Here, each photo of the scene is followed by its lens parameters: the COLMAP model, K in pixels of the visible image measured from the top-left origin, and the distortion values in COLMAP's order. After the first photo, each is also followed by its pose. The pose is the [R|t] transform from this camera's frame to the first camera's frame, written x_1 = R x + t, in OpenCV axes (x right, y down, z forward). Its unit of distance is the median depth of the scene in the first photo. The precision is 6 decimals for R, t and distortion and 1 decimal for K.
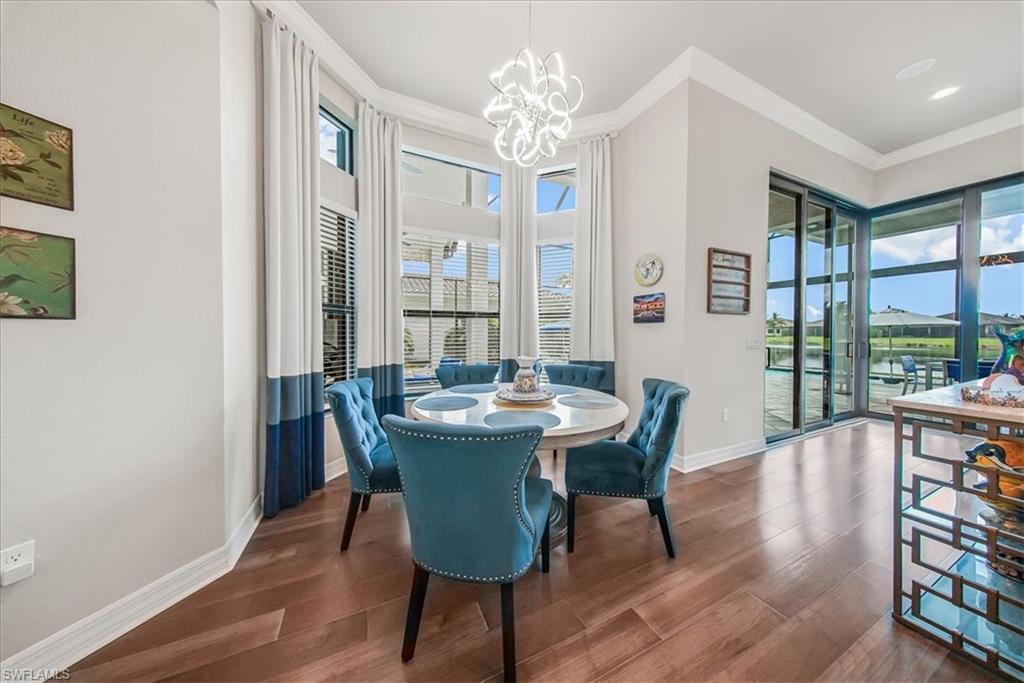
lens RADIAL K [[301.4, 0, 512.0], [0, 301.4, 341.5], [0, 0, 1]] dist [0.000146, 0.000016]
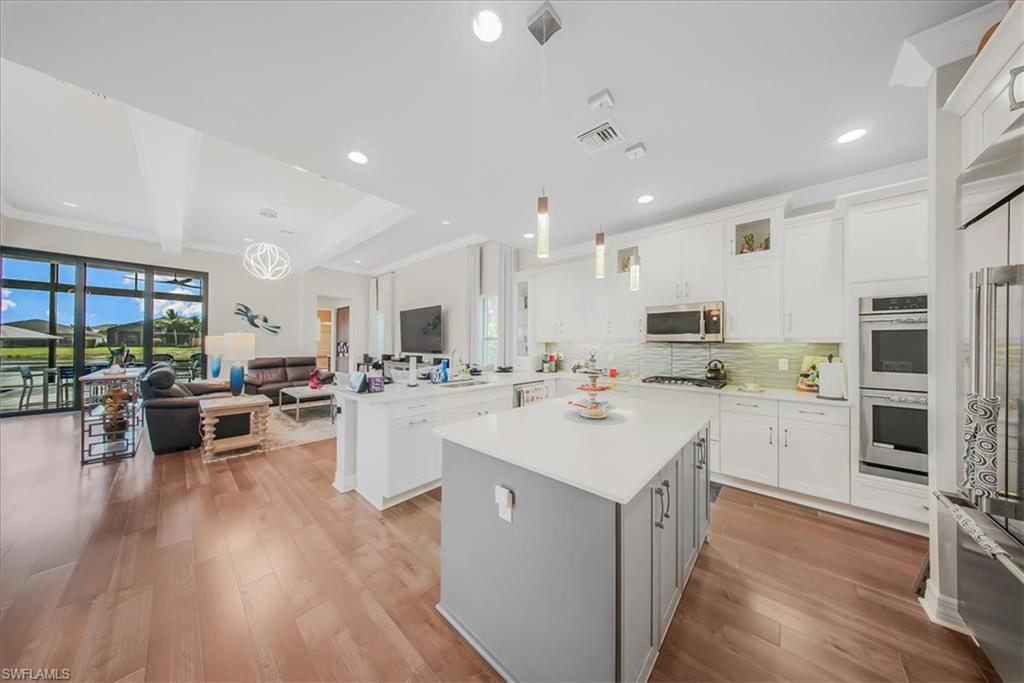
lens RADIAL K [[301.4, 0, 512.0], [0, 301.4, 341.5], [0, 0, 1]] dist [0.000146, 0.000016]
pose [[-0.391709, 0.010316, 0.920032, -2.587915], [0.012512, 0.999904, -0.005884, -0.050361], [-0.920004, 0.009207, -0.391800, -1.401380]]
